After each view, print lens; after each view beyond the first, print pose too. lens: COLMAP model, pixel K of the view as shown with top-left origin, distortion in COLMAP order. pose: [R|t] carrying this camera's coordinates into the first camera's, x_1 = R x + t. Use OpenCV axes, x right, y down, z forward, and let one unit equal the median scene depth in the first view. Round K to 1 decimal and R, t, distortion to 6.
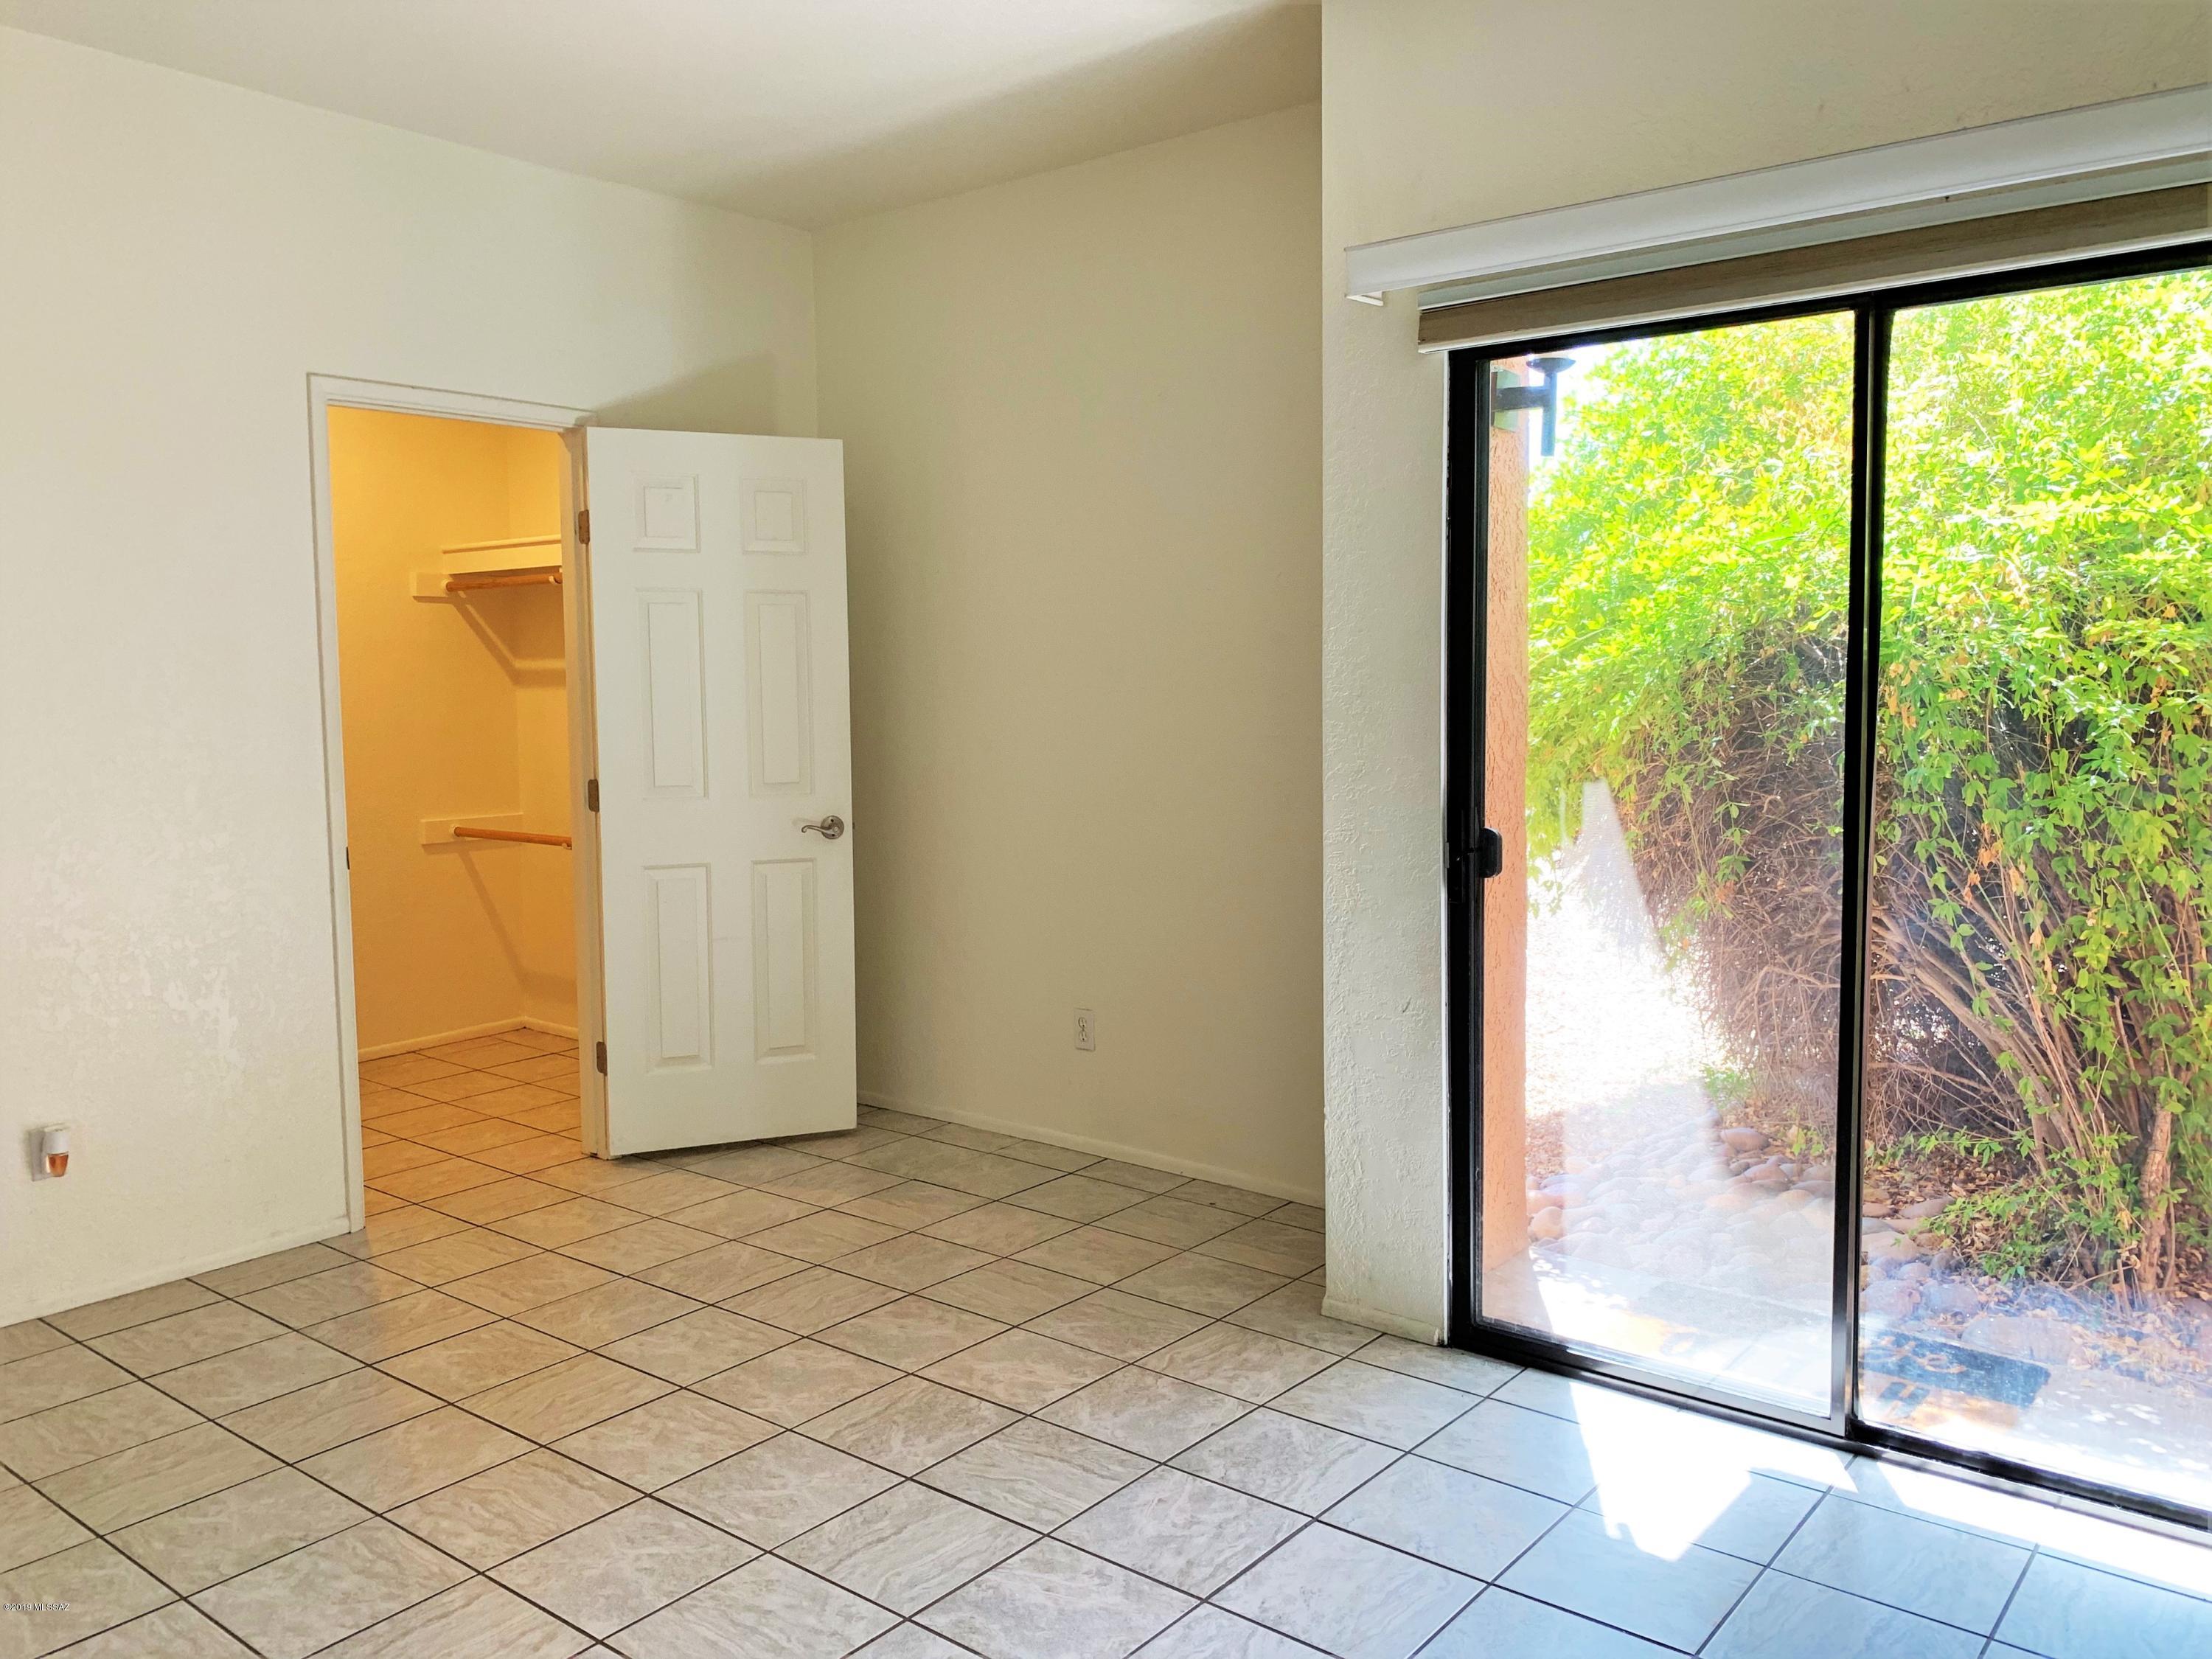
lens RADIAL K [[1712.7, 0, 1094.8], [0, 1712.7, 818.3], [0, 0, 1]] dist [0.013406, 0.002453]
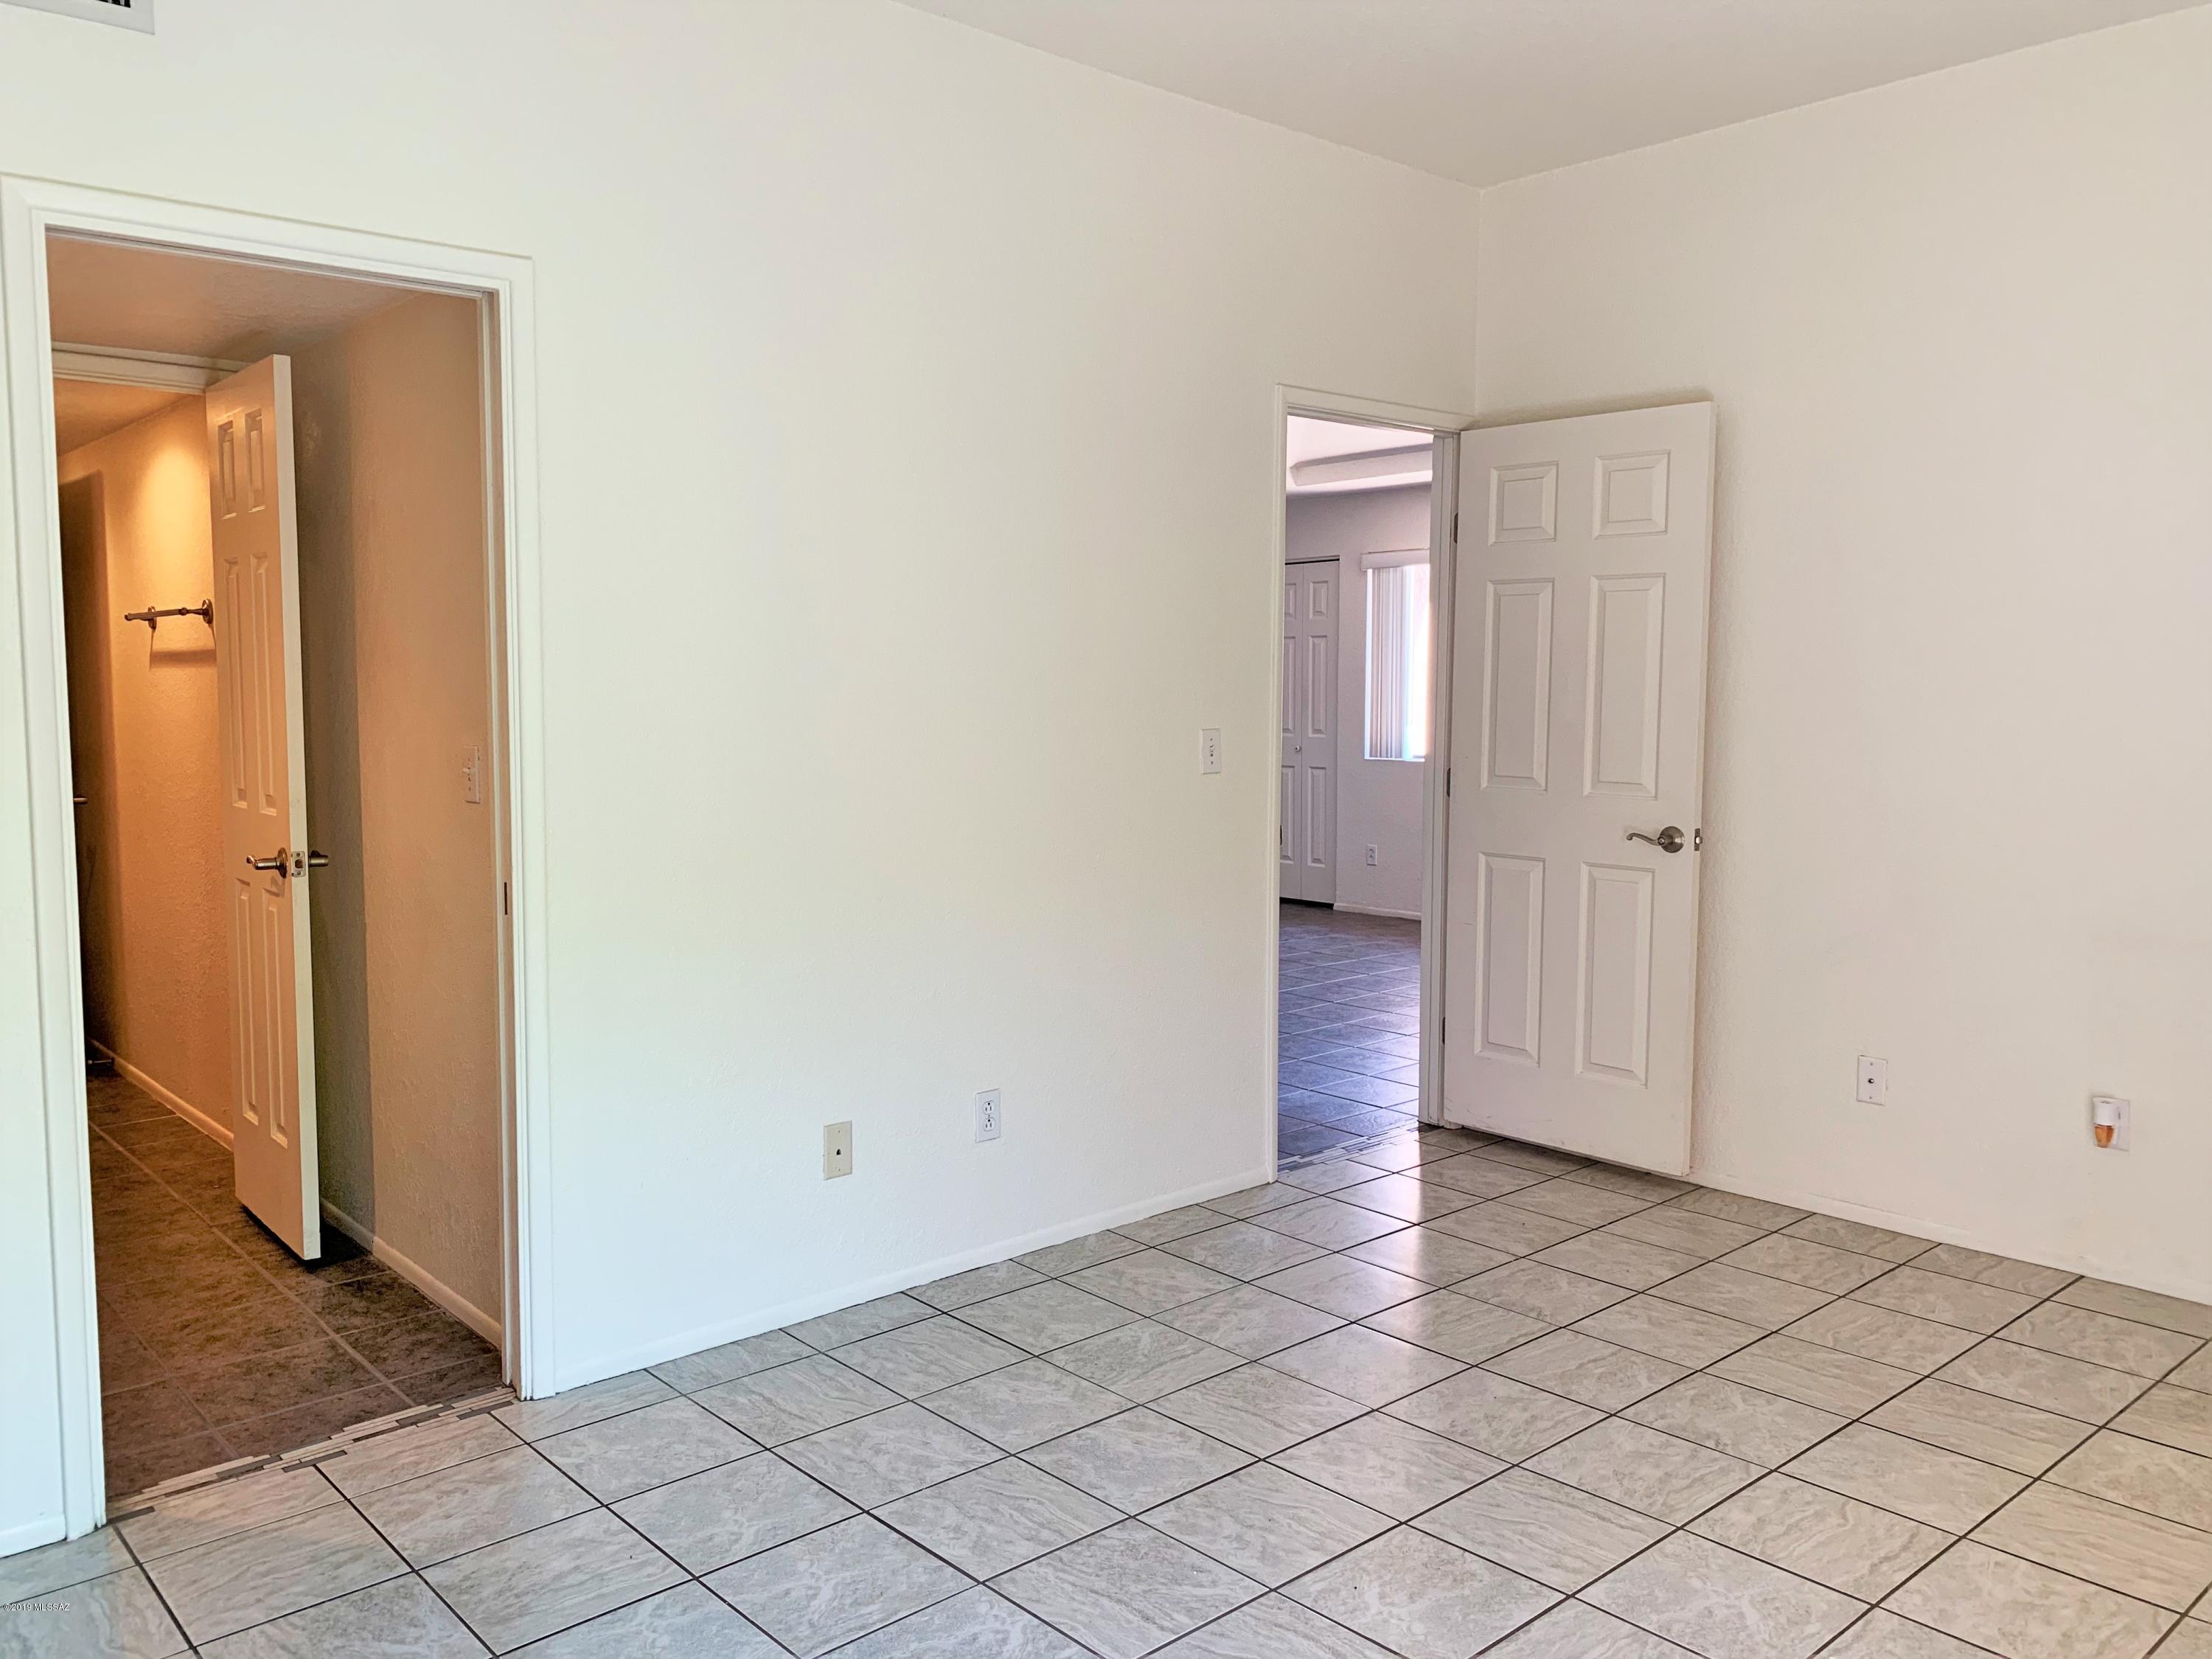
lens RADIAL K [[1706.4, 0, 1106.0], [0, 1706.4, 829.5], [0, 0, 1]] dist [0.000692, 0.000553]
pose [[-0.162697, 0.102043, -0.981385, 0.591233], [-0.077977, 0.990197, 0.115886, -0.066162], [0.983590, 0.095380, -0.153145, 0.676404]]
